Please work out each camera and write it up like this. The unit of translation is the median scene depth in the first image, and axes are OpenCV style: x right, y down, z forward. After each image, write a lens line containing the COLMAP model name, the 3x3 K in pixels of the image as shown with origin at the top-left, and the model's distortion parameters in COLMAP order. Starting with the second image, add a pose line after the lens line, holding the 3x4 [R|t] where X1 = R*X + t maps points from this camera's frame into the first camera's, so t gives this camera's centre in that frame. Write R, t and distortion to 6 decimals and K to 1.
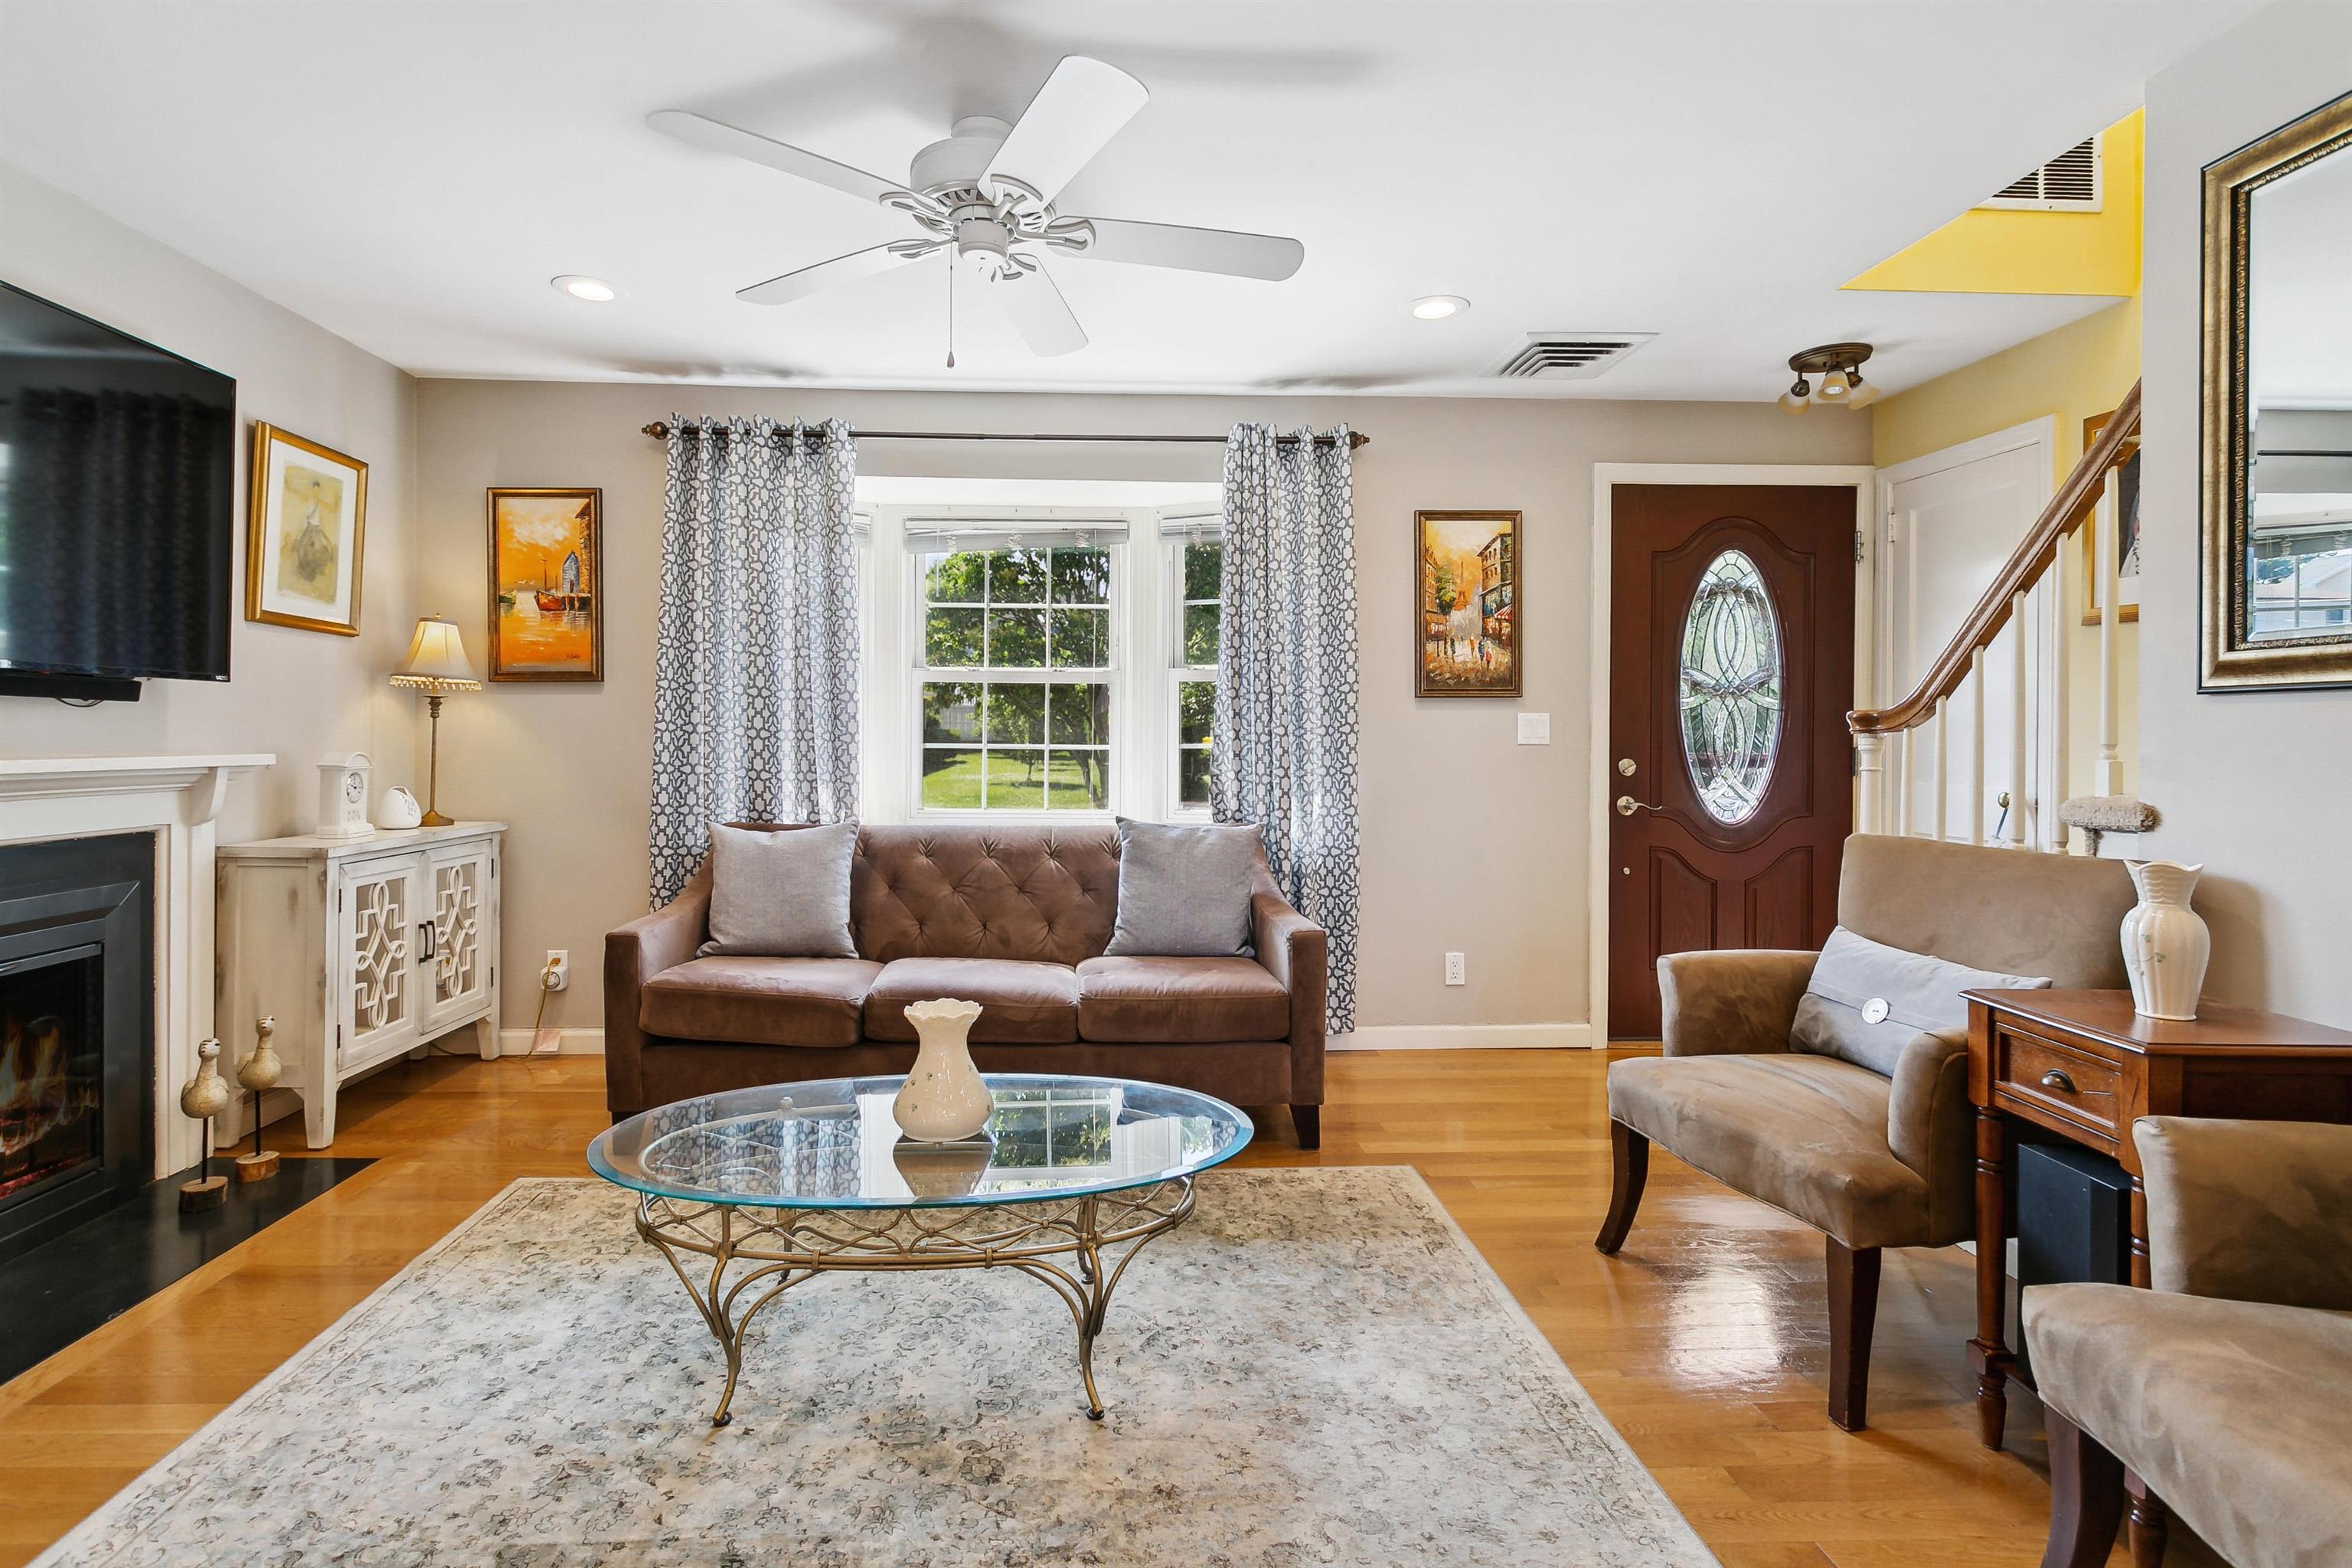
lens RADIAL K [[1151.7, 0, 1157.2], [0, 1151.7, 738.7], [0, 0, 1]] dist [0.002149, 0.000830]
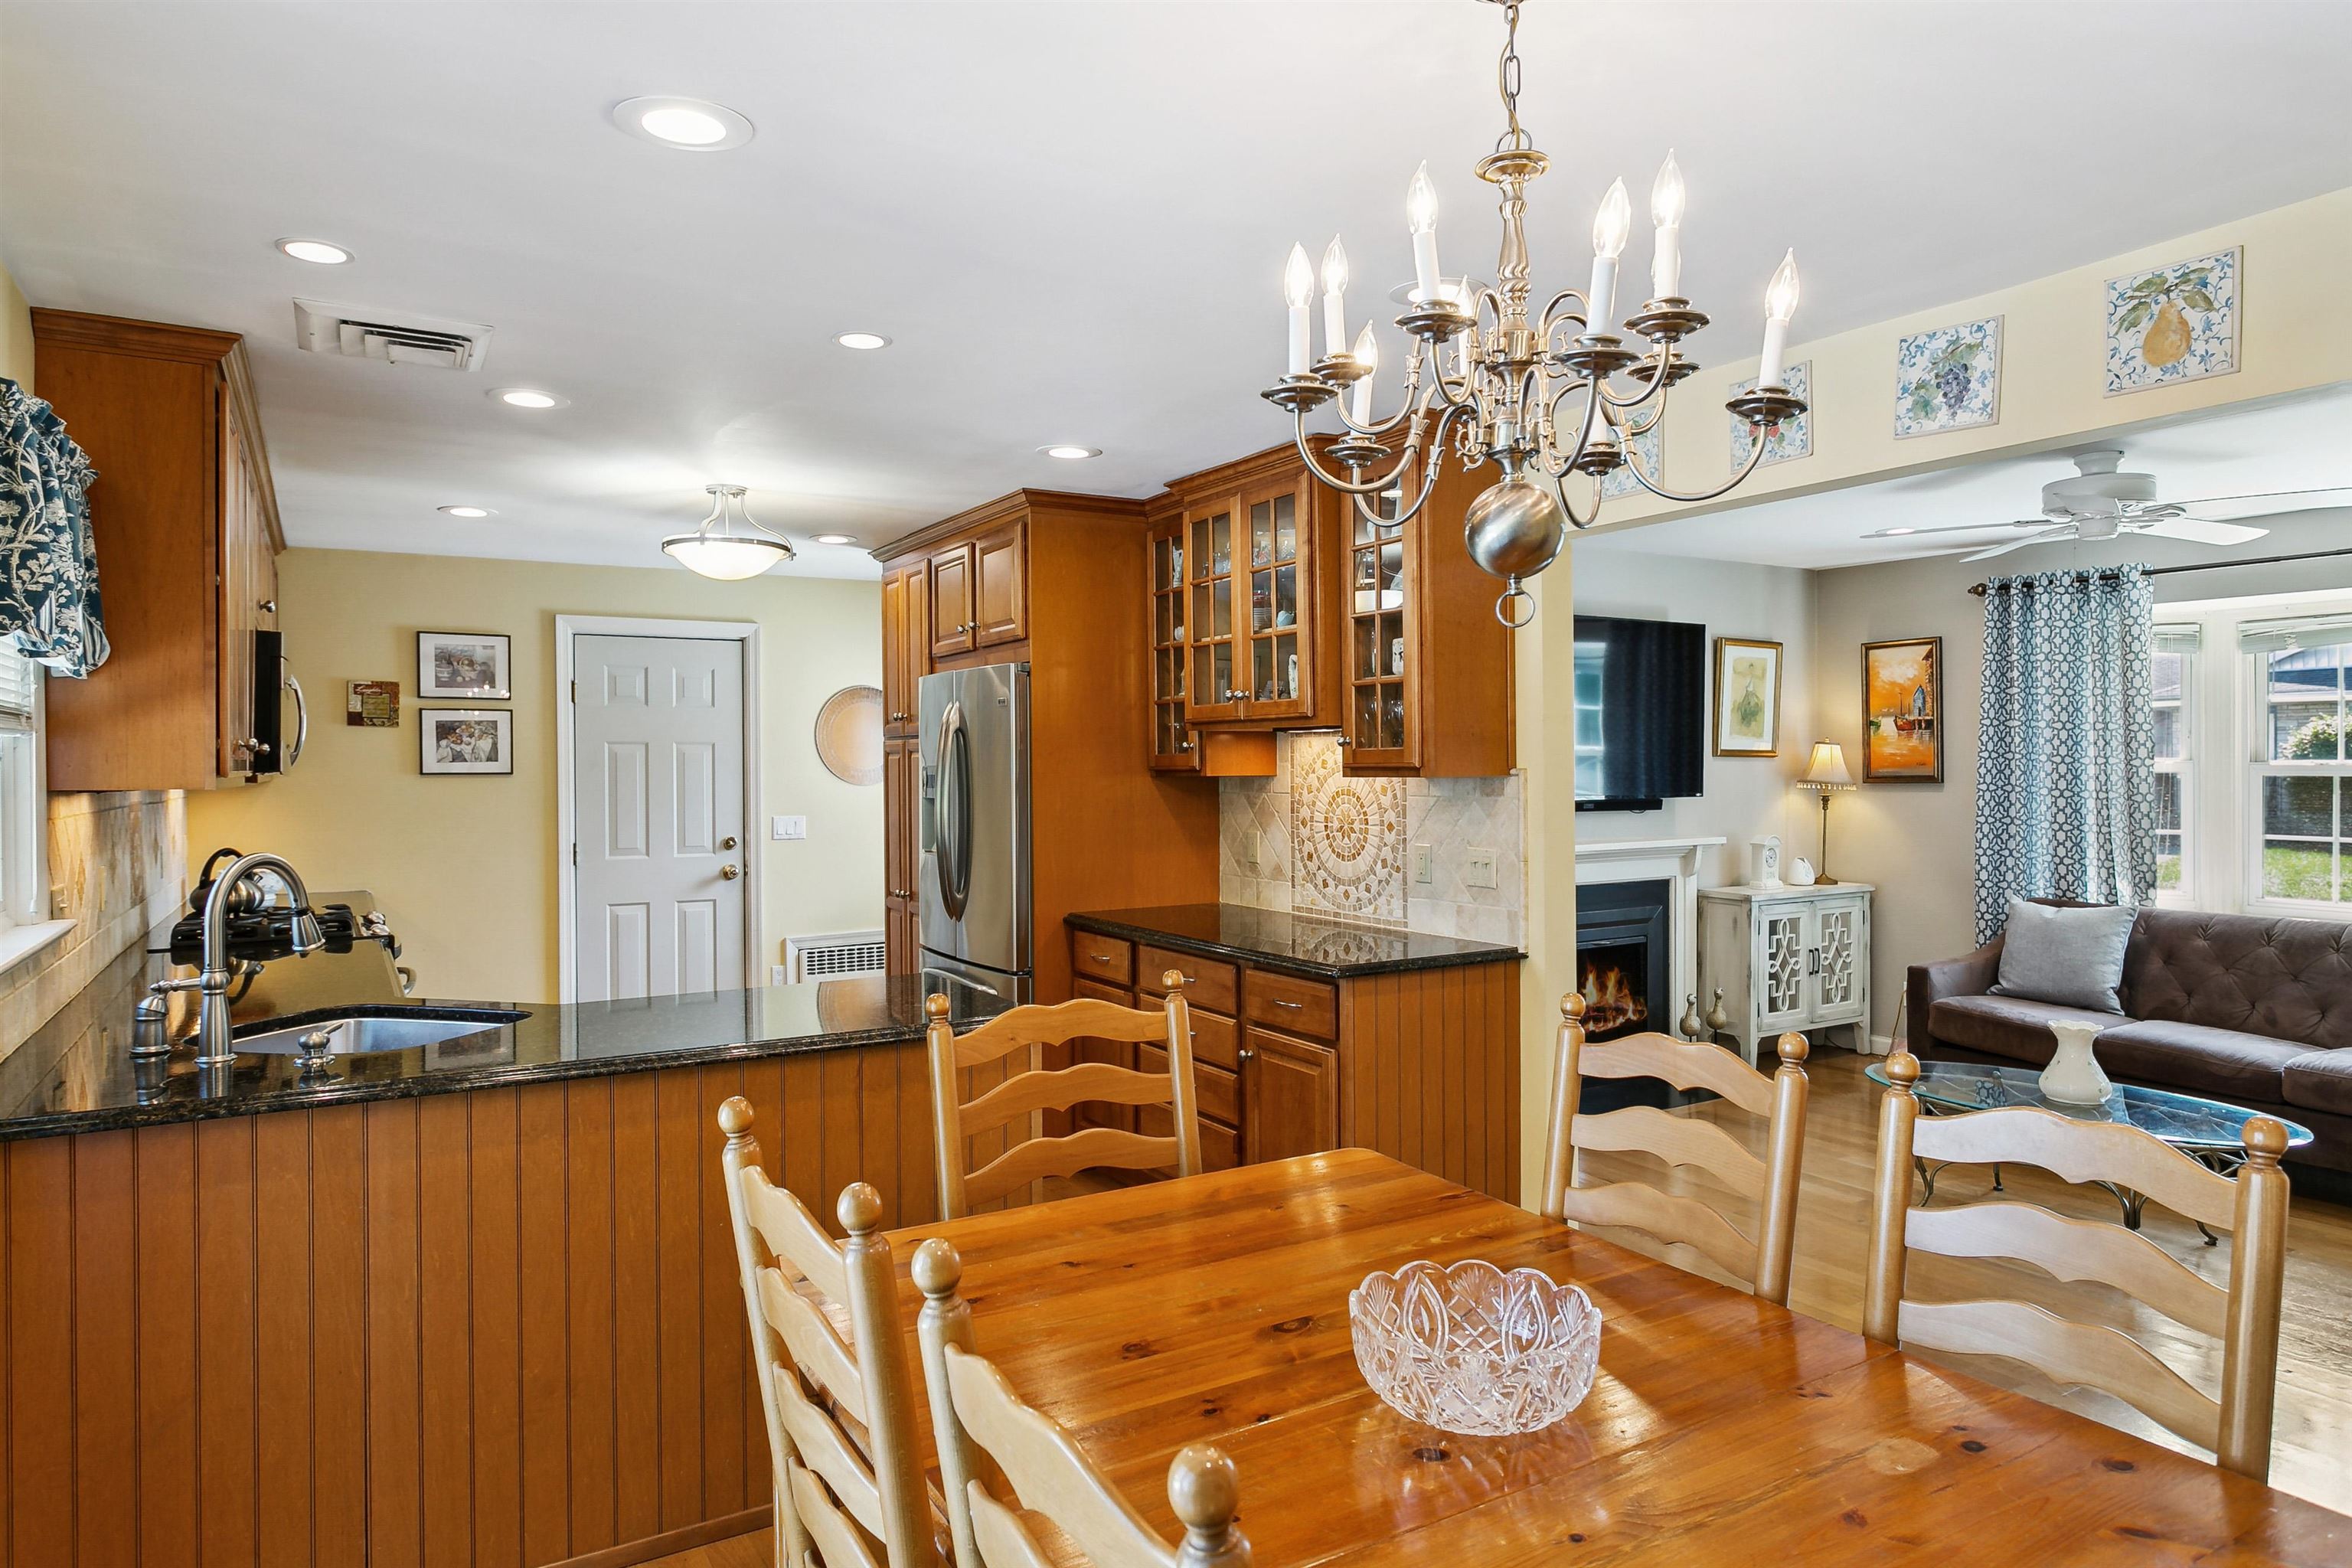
lens RADIAL K [[1419.6, 0, 1177.5], [0, 1419.6, 778.3], [0, 0, 1]] dist [0.006047, 0.000654]
pose [[0.486475, 0.001572, -0.873693, 0.563363], [0.004752, 0.999979, 0.004446, -0.073014], [0.873681, -0.006315, 0.486457, -0.607416]]
